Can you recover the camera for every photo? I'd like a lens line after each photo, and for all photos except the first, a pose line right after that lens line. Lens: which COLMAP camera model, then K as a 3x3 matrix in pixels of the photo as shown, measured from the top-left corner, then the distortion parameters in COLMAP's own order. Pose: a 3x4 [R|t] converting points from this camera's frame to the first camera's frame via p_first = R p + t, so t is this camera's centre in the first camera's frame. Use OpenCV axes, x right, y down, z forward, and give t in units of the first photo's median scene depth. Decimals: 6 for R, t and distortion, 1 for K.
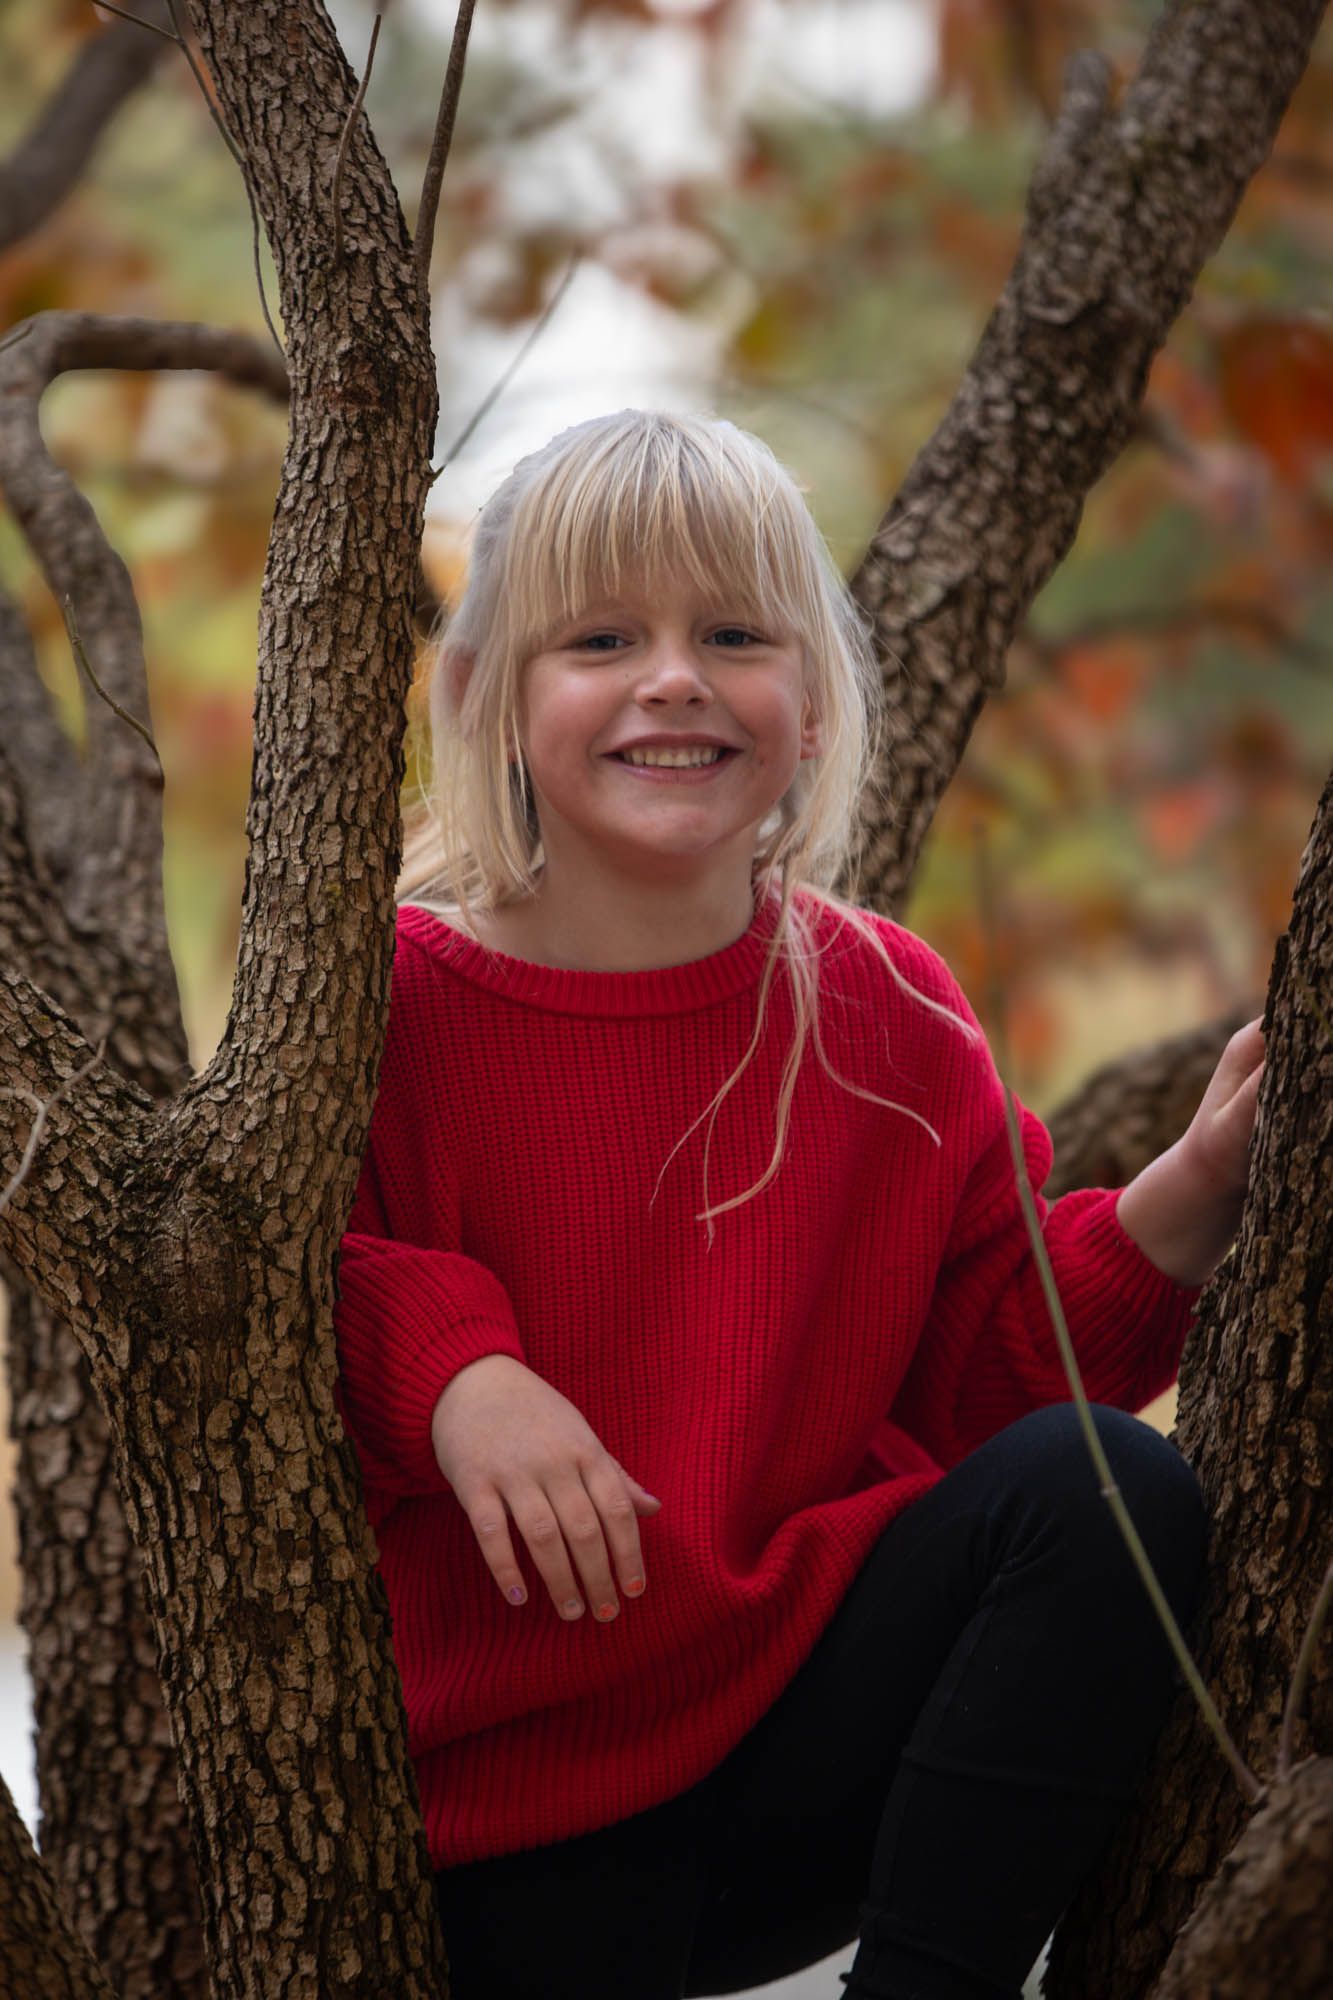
lens RADIAL K [[9837.8, 0, 664.9], [0, 9837.8, 993.2], [0, 0, 1]] dist [1.023553, 0.000000]
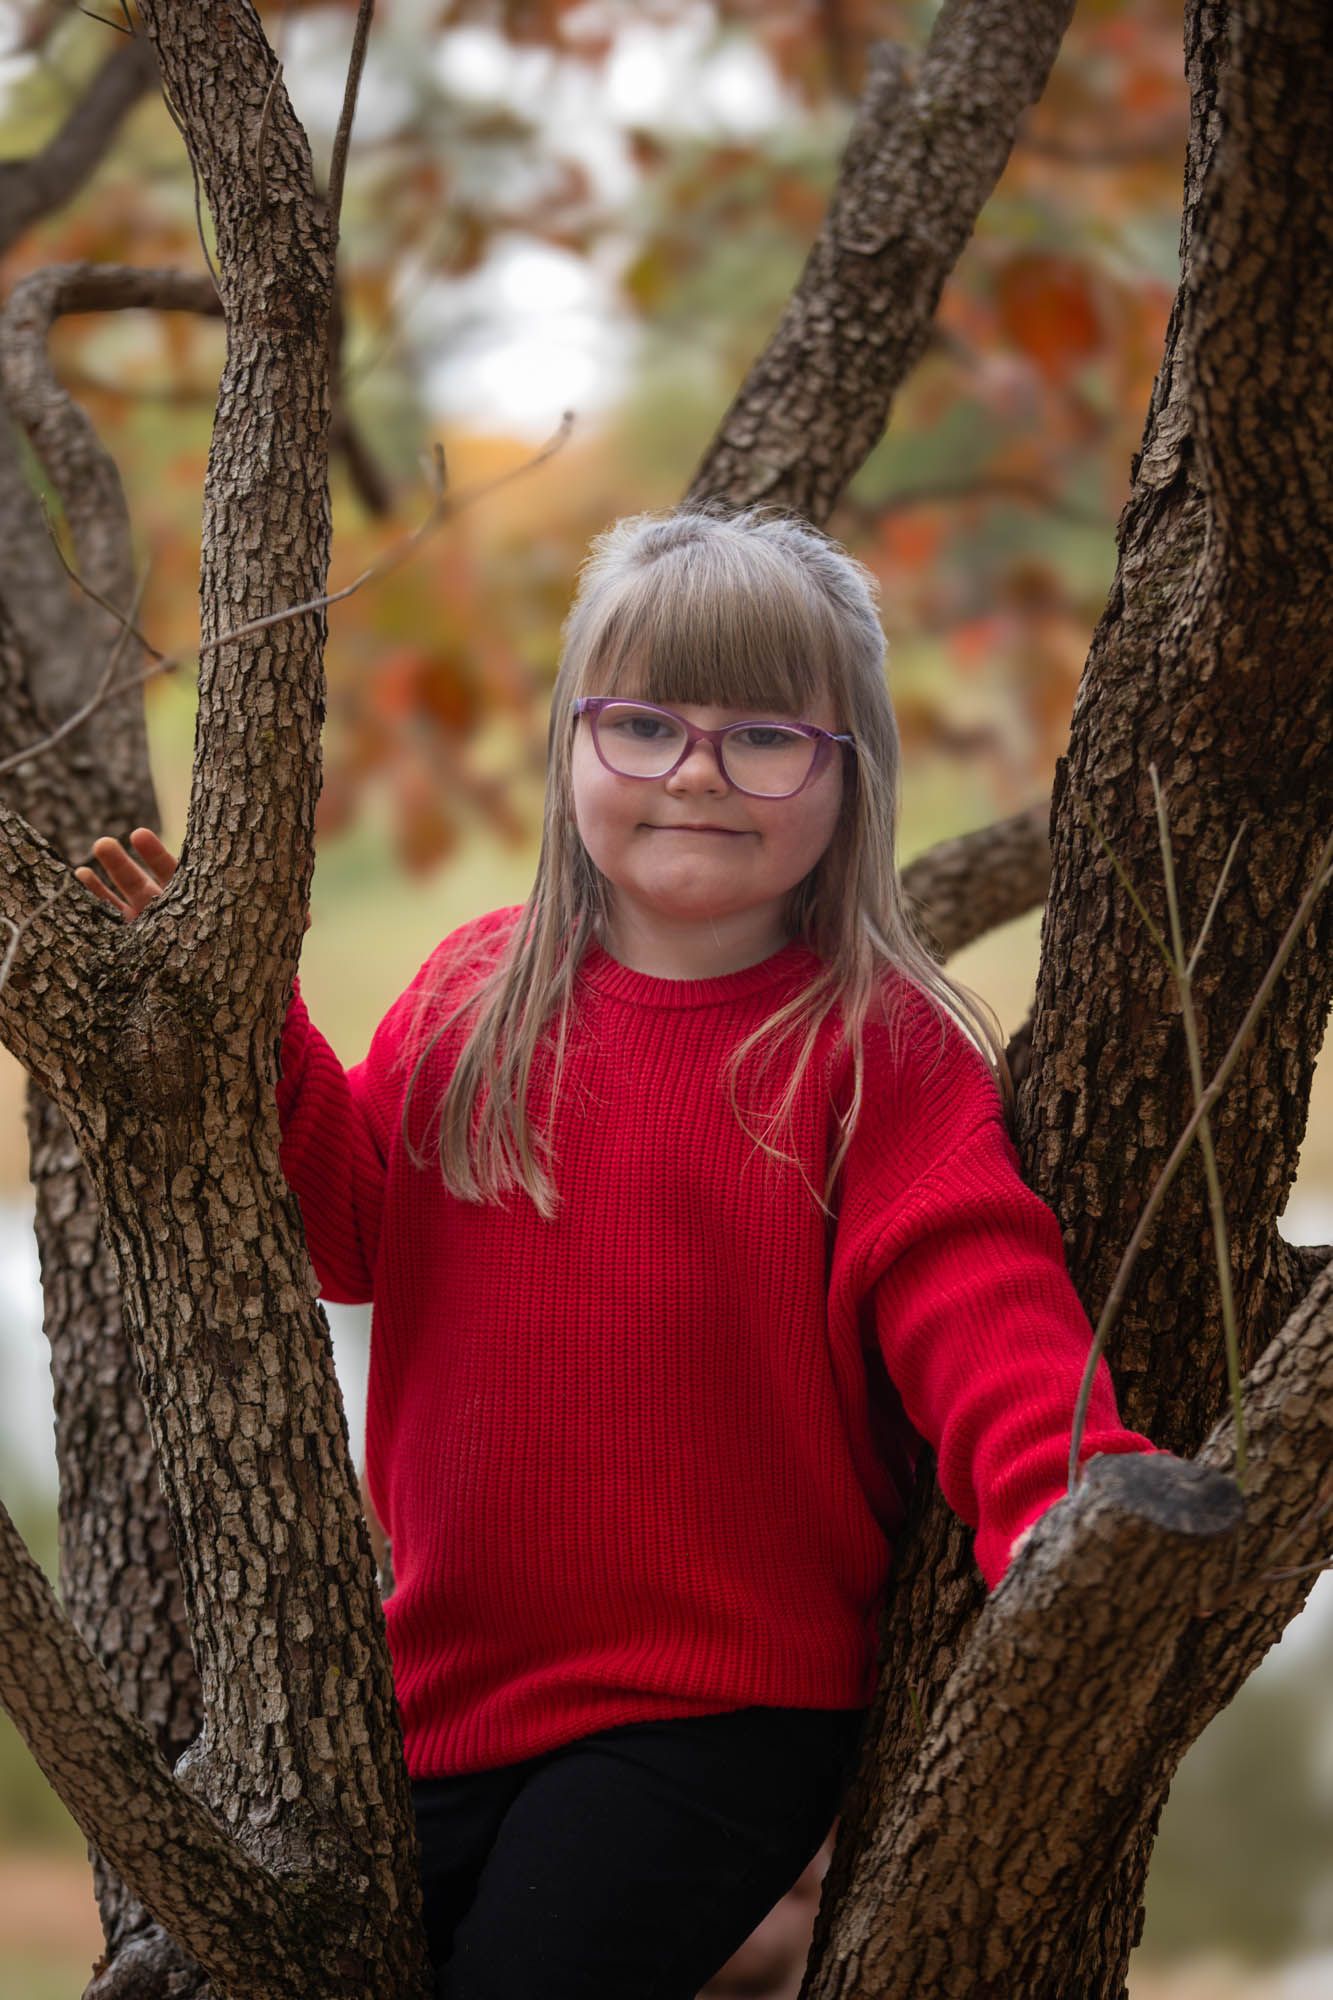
lens RADIAL K [[6543.8, 0, 672.5], [0, 6543.8, 1020.1], [0, 0, 1]] dist [0.041527, 0.000000]
pose [[0.999769, -0.020741, 0.005582, 0.010180], [0.020475, 0.998817, 0.044099, -0.010109], [-0.006490, -0.043975, 0.999012, 0.206498]]
